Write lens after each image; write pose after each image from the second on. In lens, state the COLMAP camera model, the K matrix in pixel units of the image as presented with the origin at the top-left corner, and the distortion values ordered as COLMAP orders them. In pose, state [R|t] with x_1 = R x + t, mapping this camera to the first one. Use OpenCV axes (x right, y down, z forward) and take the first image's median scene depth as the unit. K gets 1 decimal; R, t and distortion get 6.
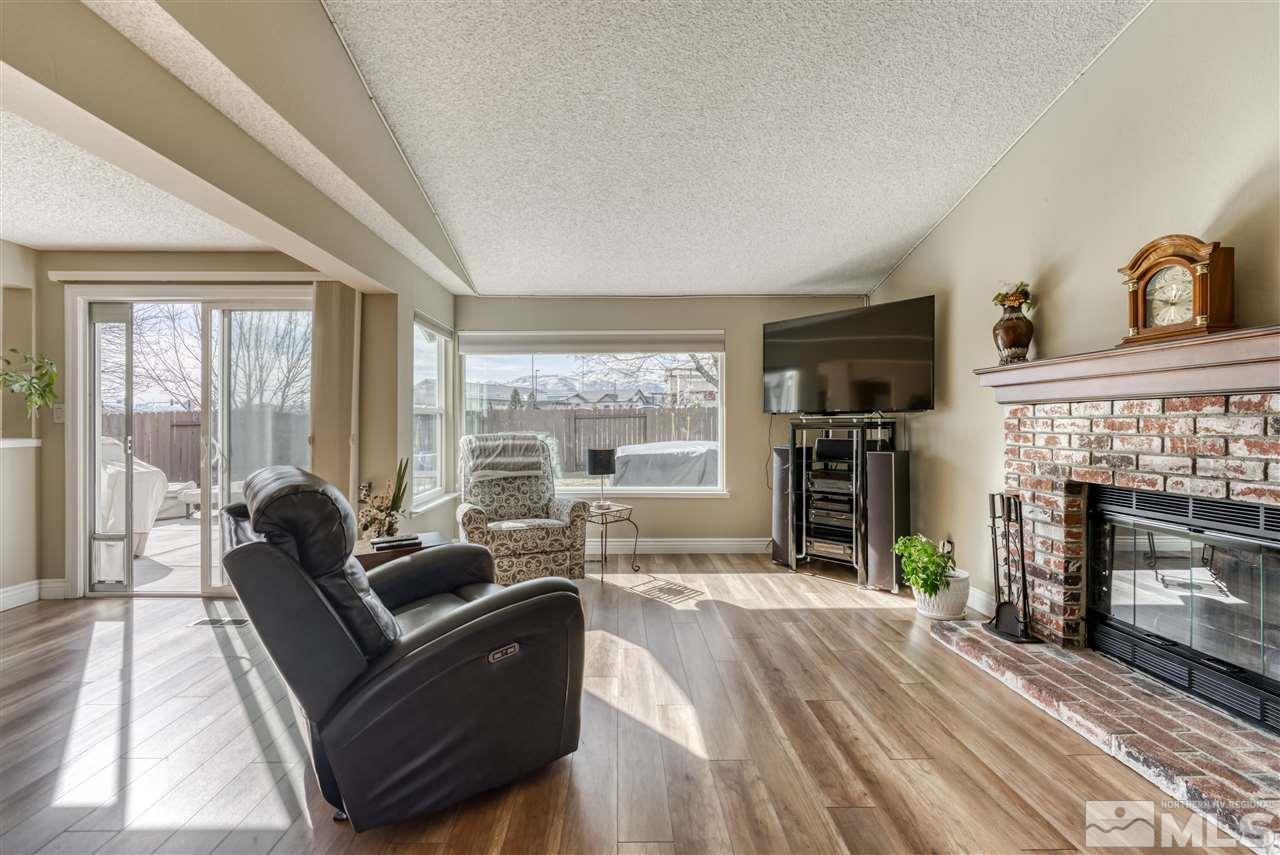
lens RADIAL K [[517.3, 0, 622.1], [0, 517.3, 423.3], [0, 0, 1]] dist [-0.009136, 0.000161]
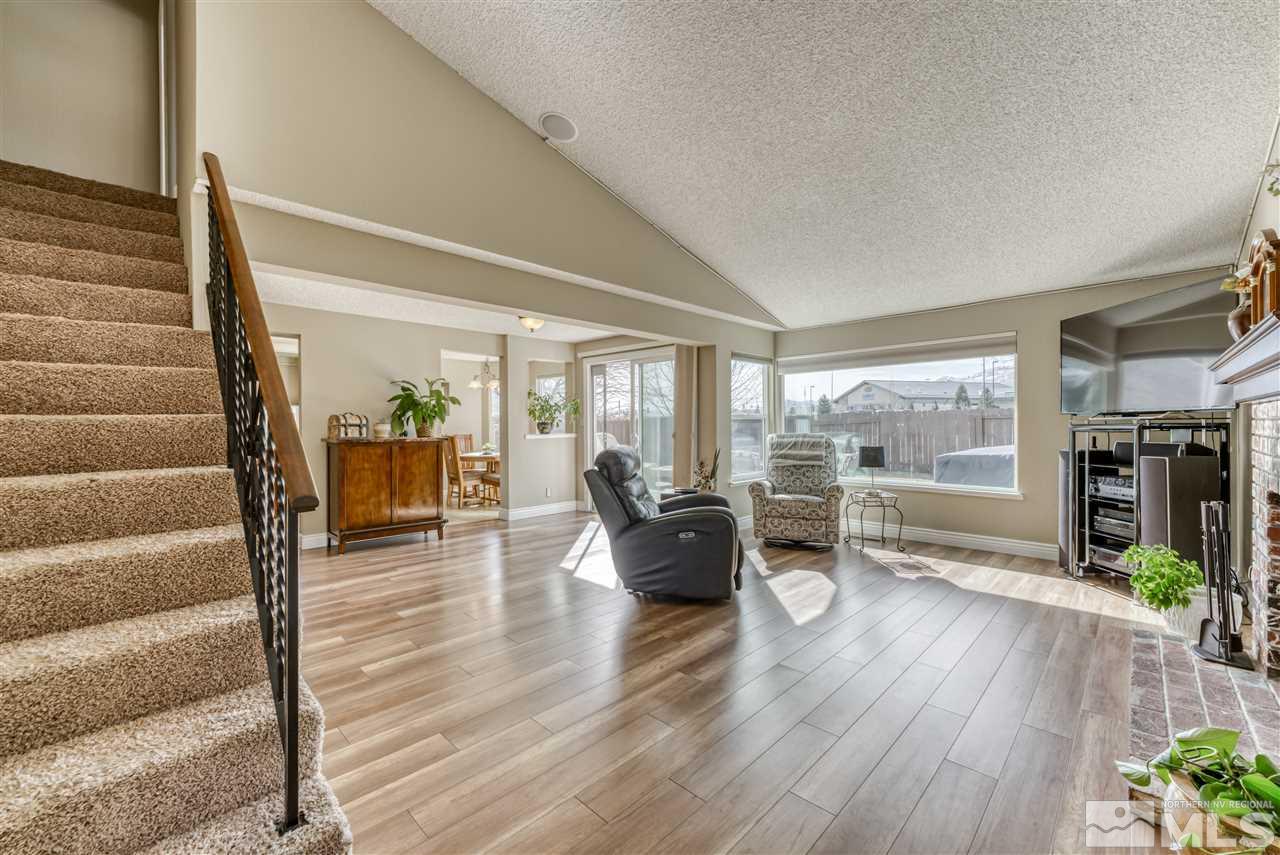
lens RADIAL K [[512.9, 0, 640.0], [0, 512.9, 427.5], [0, 0, 1]] dist [-0.002313, 0.000022]
pose [[0.704148, 0.000397, -0.710053, 0.529146], [0.004370, 0.999978, 0.004893, -0.003548], [0.710040, -0.006548, 0.704131, -0.288319]]
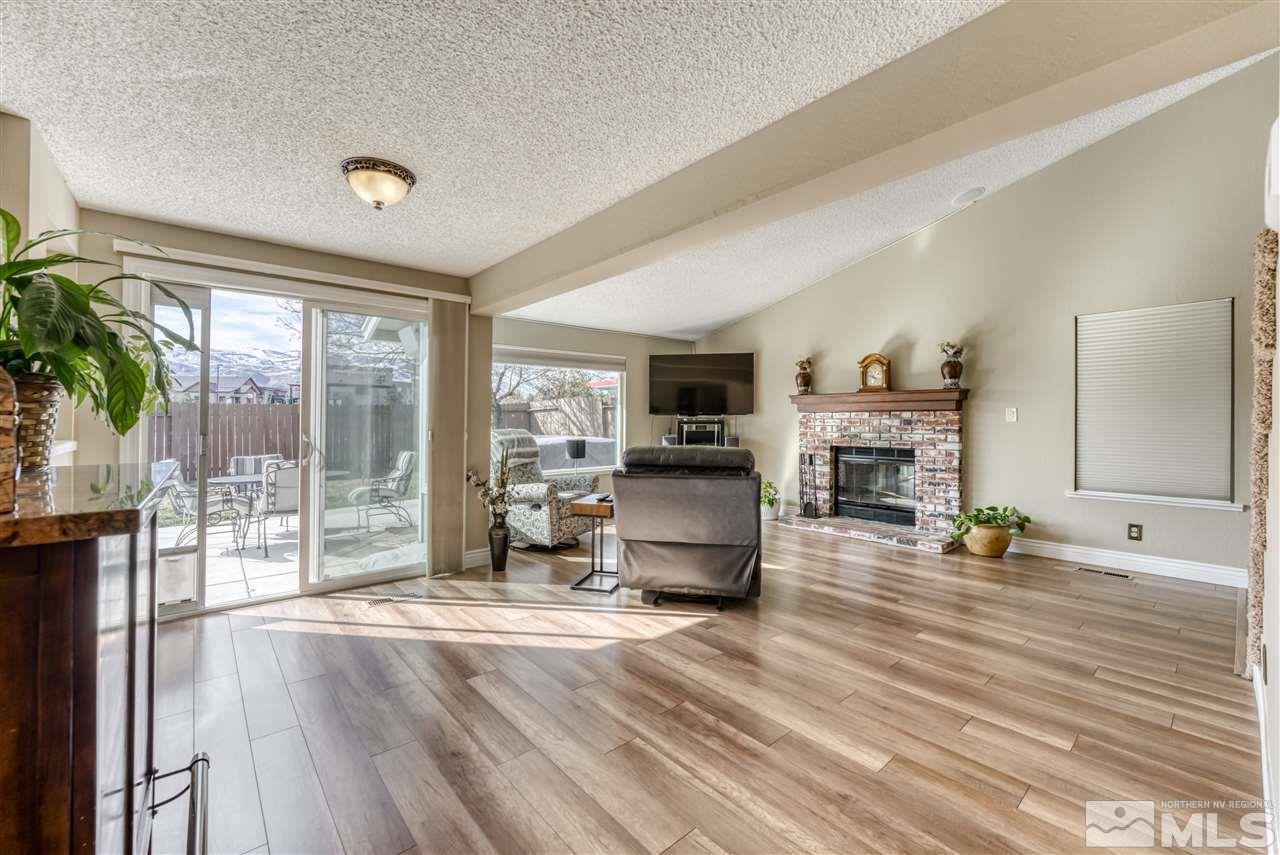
lens RADIAL K [[516.8, 0, 636.8], [0, 516.8, 418.6], [0, 0, 1]] dist [-0.008183, 0.000201]
pose [[0.768270, 0.002900, 0.640119, -0.964019], [-0.000623, 0.999993, -0.003782, -0.001886], [-0.640126, 0.002507, 0.768266, -0.179758]]
